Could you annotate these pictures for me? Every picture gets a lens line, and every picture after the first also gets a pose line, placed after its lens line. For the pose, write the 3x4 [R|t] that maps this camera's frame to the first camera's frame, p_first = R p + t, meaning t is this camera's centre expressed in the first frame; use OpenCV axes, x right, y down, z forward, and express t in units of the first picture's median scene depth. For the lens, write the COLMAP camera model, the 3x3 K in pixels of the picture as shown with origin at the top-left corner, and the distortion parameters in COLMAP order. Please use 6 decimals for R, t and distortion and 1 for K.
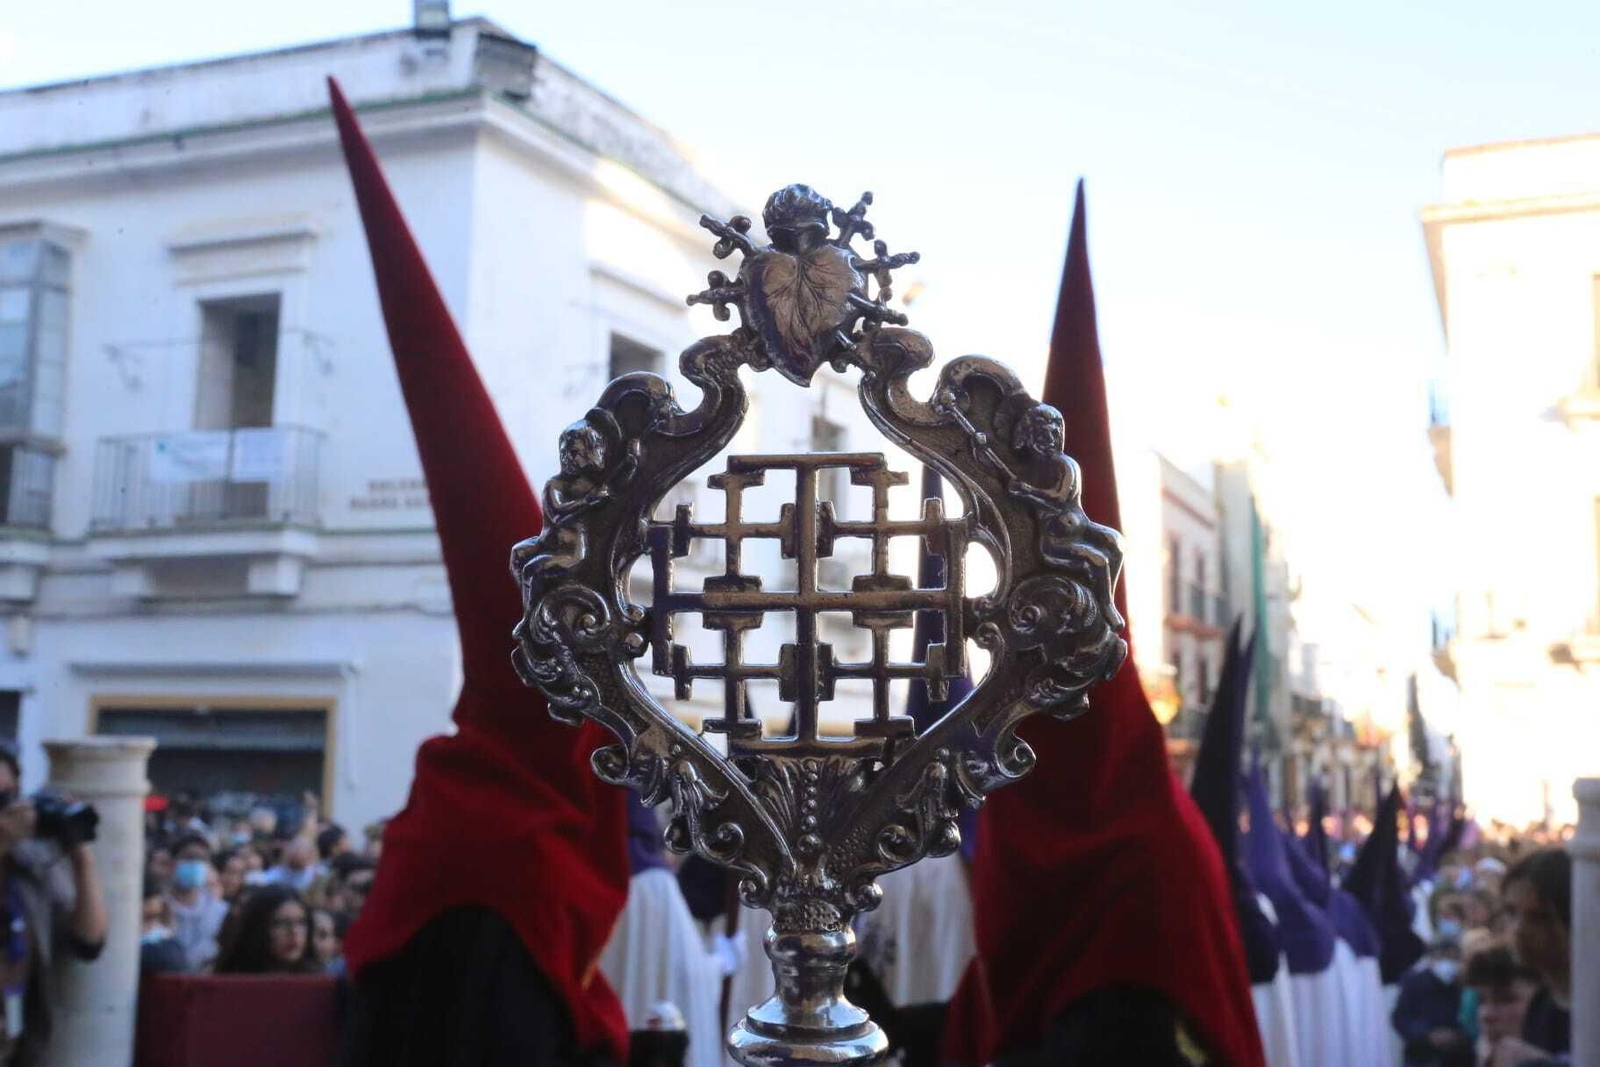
lens RADIAL K [[1643.2, 0, 800.0], [0, 1643.2, 533.5], [0, 0, 1]] dist [0.006838, 0.027408]
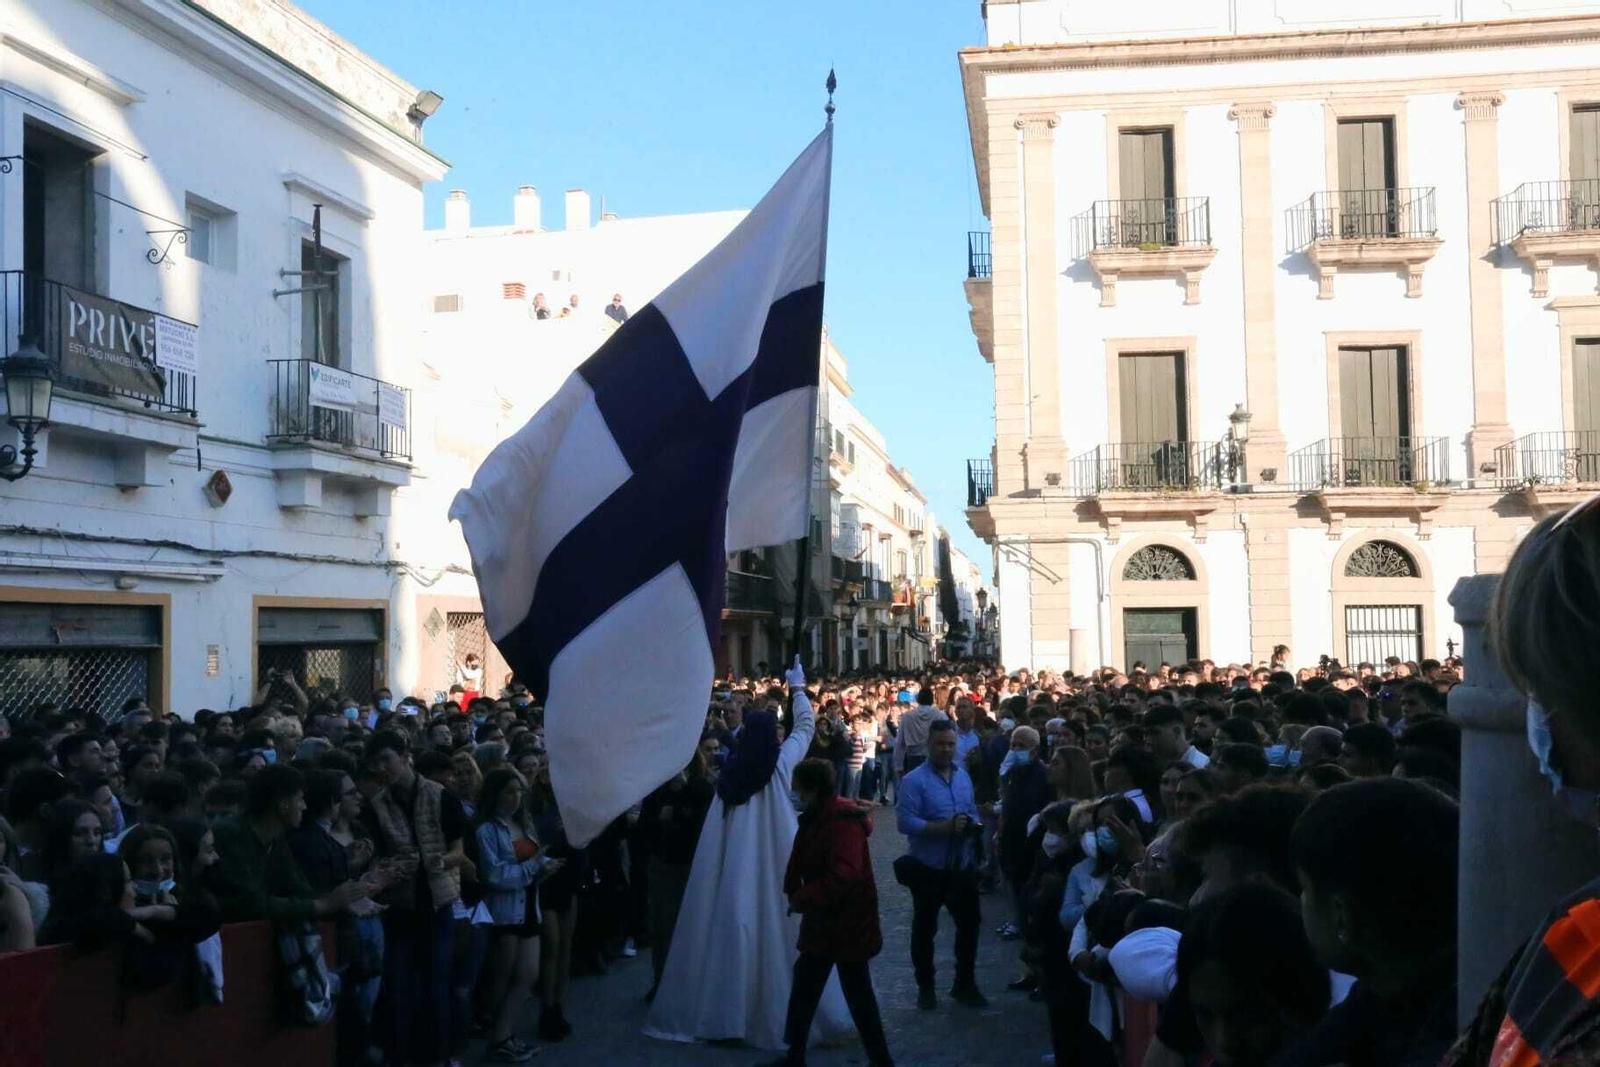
lens RADIAL K [[1643.2, 0, 800.0], [0, 1643.2, 533.5], [0, 0, 1]] dist [0.006838, 0.027408]
pose [[0.962398, -0.021426, 0.270796, 0.028300], [0.001406, 0.997264, 0.073909, 0.021865], [-0.271639, -0.070749, 0.959795, 0.125088]]
